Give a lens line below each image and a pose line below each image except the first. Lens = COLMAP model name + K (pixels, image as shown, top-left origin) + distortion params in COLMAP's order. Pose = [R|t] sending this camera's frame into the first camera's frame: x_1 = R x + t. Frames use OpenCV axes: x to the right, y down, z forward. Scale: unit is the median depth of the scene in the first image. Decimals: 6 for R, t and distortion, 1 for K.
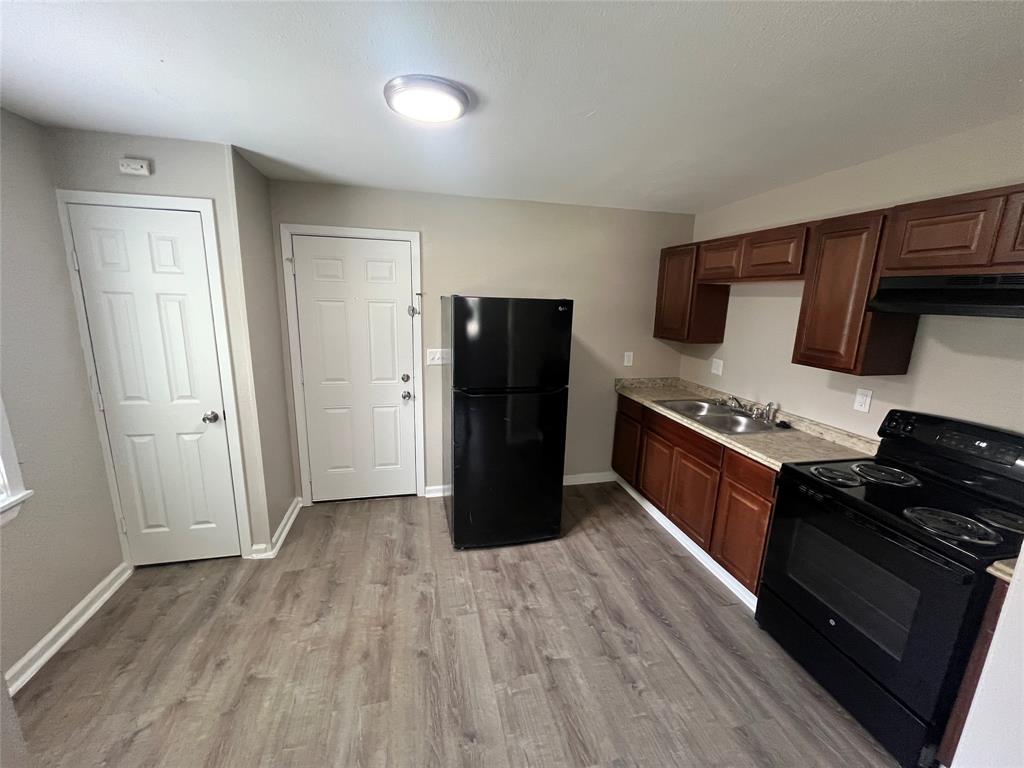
lens RADIAL K [[414.5, 0, 512.0], [0, 414.5, 384.0], [0, 0, 1]] dist [-0.002752, -0.000244]
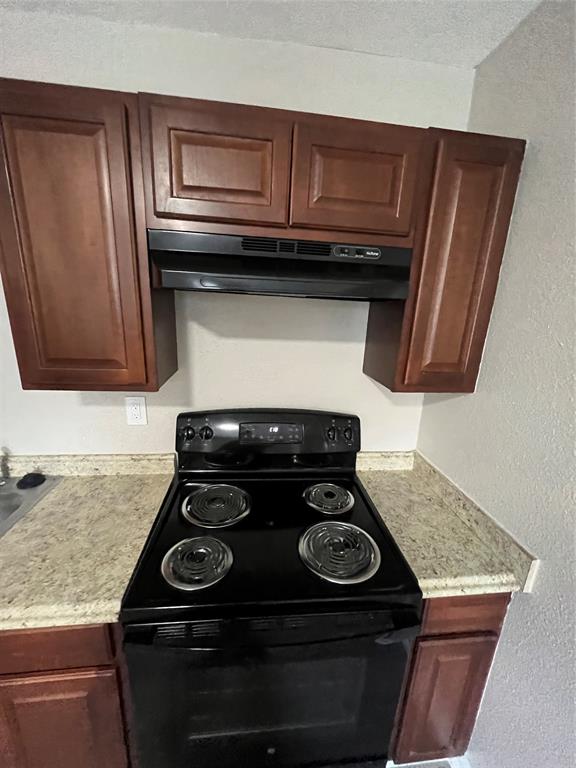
lens RADIAL K [[310.9, 0, 288.0], [0, 310.9, 384.0], [0, 0, 1]] dist [-0.002752, -0.000244]
pose [[0.117308, -0.284363, 0.951513, 0.332241], [0.165264, 0.950358, 0.263643, -0.100882], [-0.979248, 0.126323, 0.158480, 0.587578]]
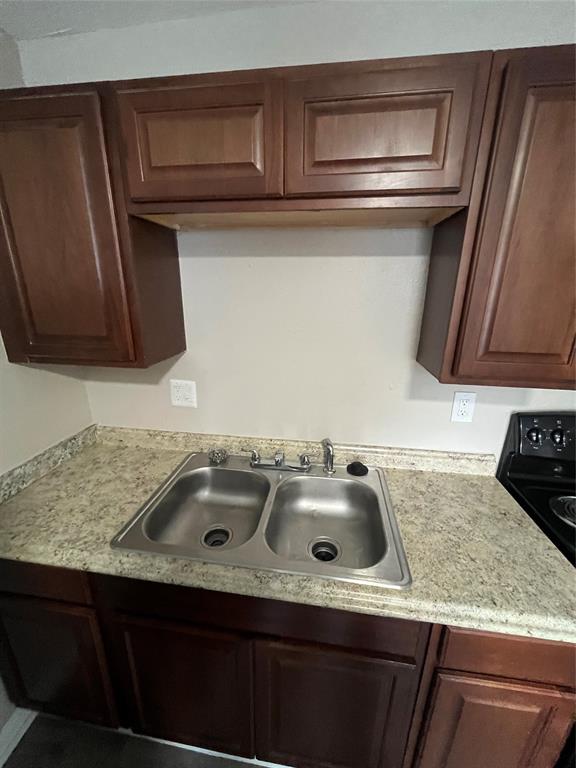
lens RADIAL K [[310.9, 0, 288.0], [0, 310.9, 384.0], [0, 0, 1]] dist [-0.002752, -0.000244]
pose [[0.359670, -0.296518, 0.884711, 0.258611], [0.193689, 0.951236, 0.240072, -0.170417], [-0.912755, 0.085012, 0.399563, 0.976758]]
